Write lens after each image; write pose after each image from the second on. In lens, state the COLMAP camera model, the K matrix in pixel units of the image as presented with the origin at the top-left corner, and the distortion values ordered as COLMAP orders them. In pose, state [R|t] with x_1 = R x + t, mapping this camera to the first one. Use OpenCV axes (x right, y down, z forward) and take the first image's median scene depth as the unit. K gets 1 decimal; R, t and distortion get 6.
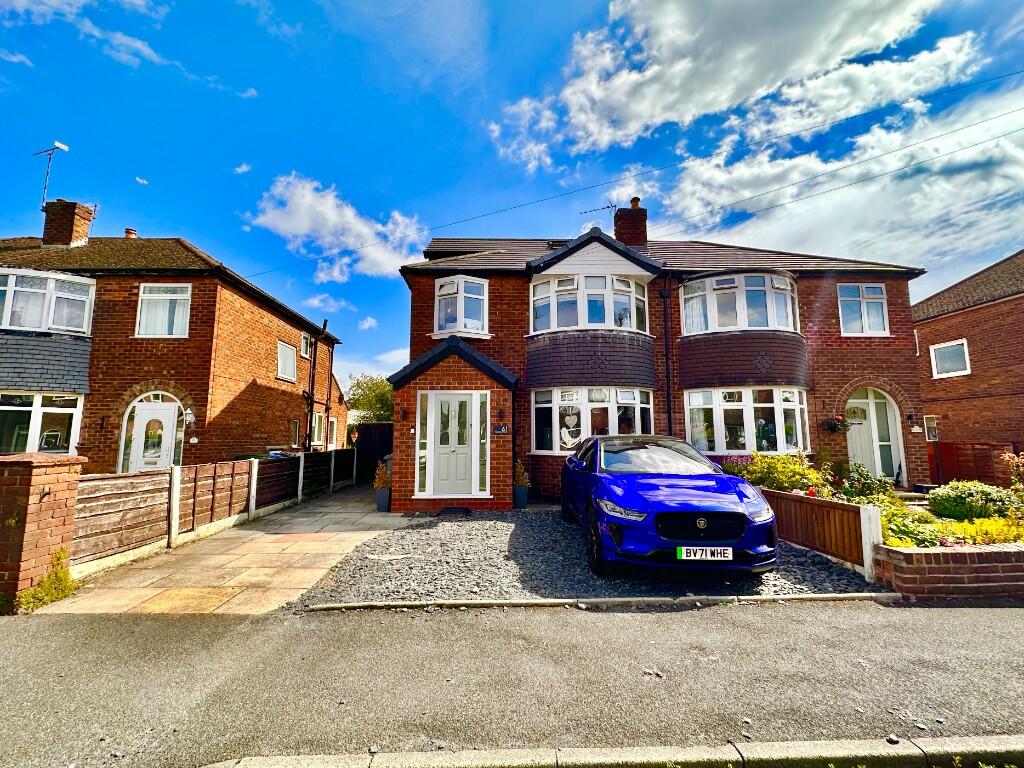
lens RADIAL K [[440.6, 0, 512.0], [0, 440.6, 384.0], [0, 0, 1]] dist [-0.001712, 0.000745]
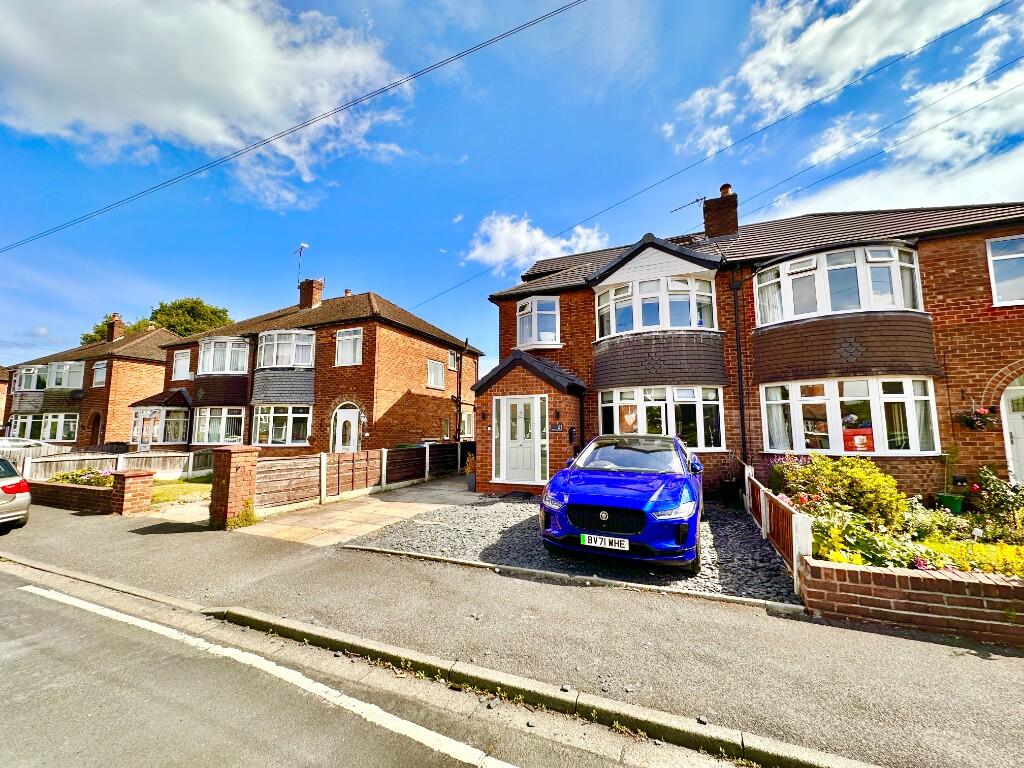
lens RADIAL K [[409.5, 0, 512.0], [0, 409.5, 384.0], [0, 0, 1]] dist [-0.000005, 0.000081]
pose [[0.906691, -0.045847, -0.419297, 0.291920], [0.051131, 0.998691, 0.001365, -0.017263], [0.418685, -0.022677, 0.907848, -0.026290]]
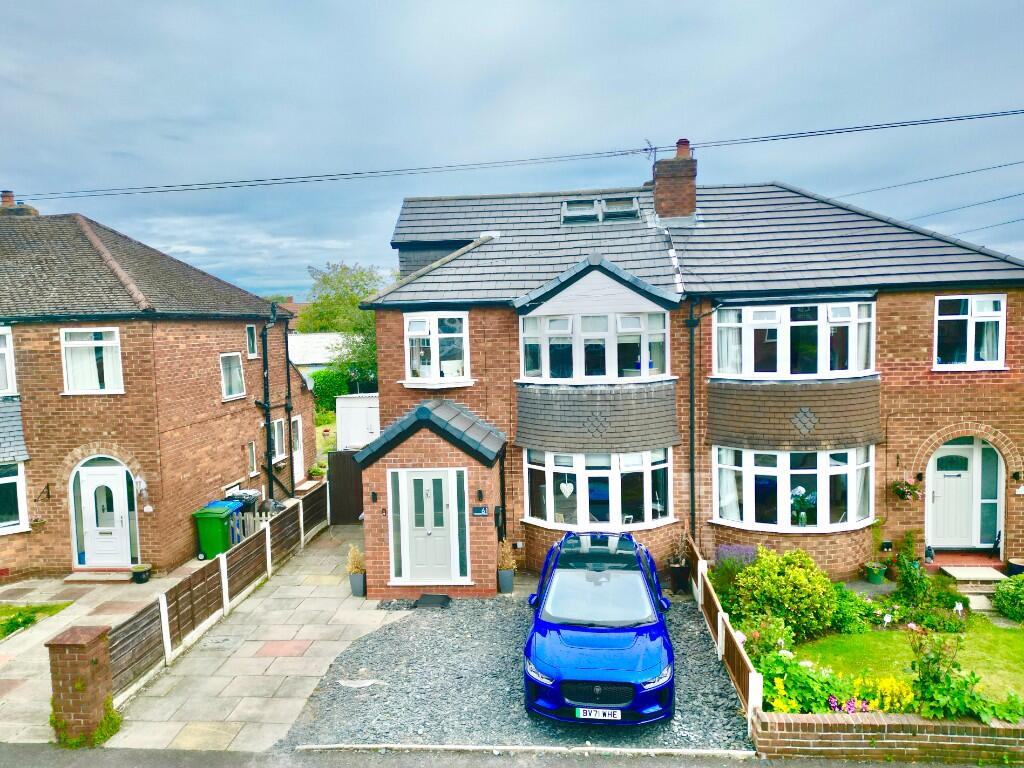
lens RADIAL K [[761.9, 0, 512.0], [0, 761.9, 384.0], [0, 0, 1]] dist [0.092871, -0.091977]
pose [[0.993725, -0.016655, -0.110606, 0.192565], [0.039122, 0.978147, 0.204199, -0.417055], [0.104788, -0.207245, 0.972661, -0.406050]]
